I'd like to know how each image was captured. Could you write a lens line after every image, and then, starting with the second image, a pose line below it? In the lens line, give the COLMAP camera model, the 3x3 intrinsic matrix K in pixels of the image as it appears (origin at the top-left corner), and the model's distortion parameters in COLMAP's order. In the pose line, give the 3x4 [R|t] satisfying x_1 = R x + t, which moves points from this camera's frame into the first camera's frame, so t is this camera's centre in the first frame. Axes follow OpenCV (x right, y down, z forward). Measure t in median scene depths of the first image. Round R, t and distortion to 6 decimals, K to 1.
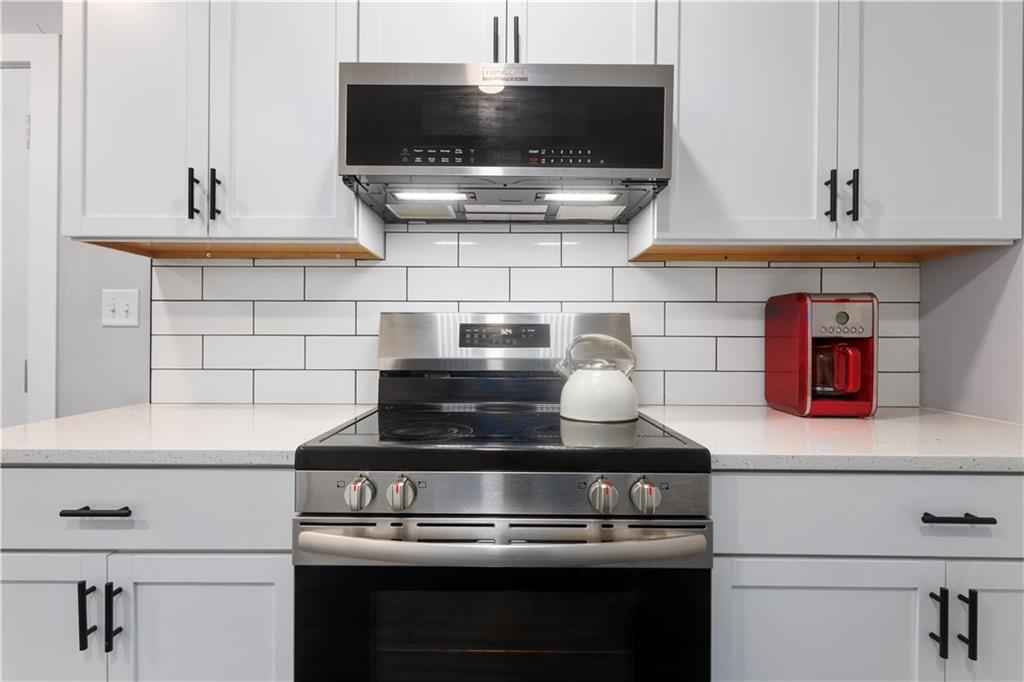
lens RADIAL K [[499.4, 0, 511.3], [0, 499.4, 336.5], [0, 0, 1]] dist [0.003099, 0.000068]
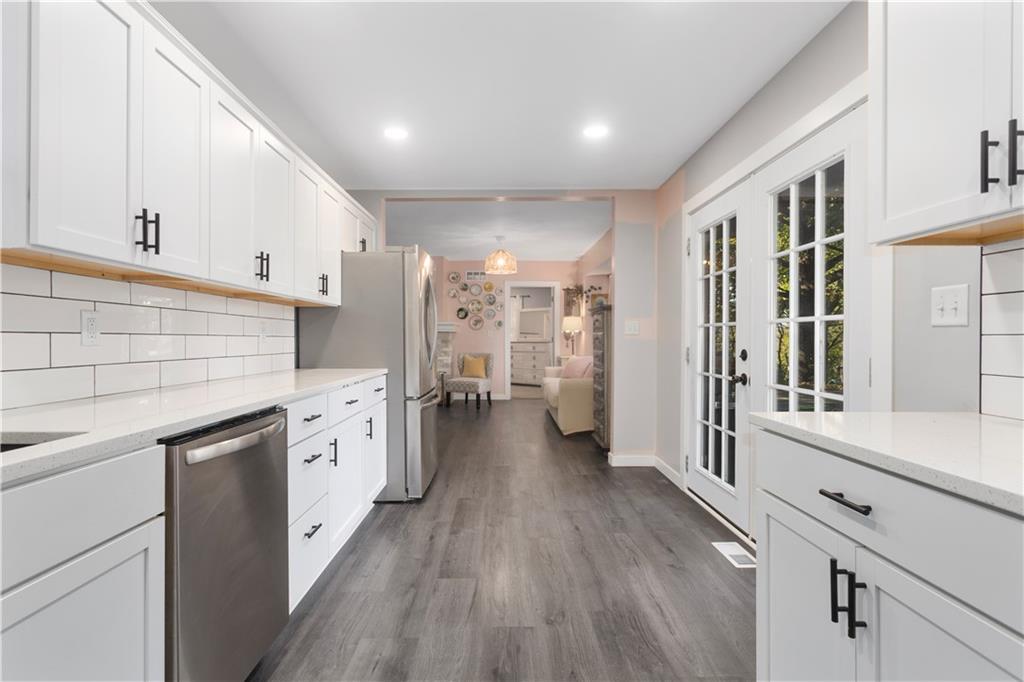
lens RADIAL K [[499.4, 0, 509.2], [0, 499.4, 342.2], [0, 0, 1]] dist [0.003099, 0.000068]
pose [[0.021466, 0.005737, -0.999753, 0.166497], [0.001762, 0.999982, 0.005776, 0.004077], [0.999768, -0.001885, 0.021455, 0.201808]]
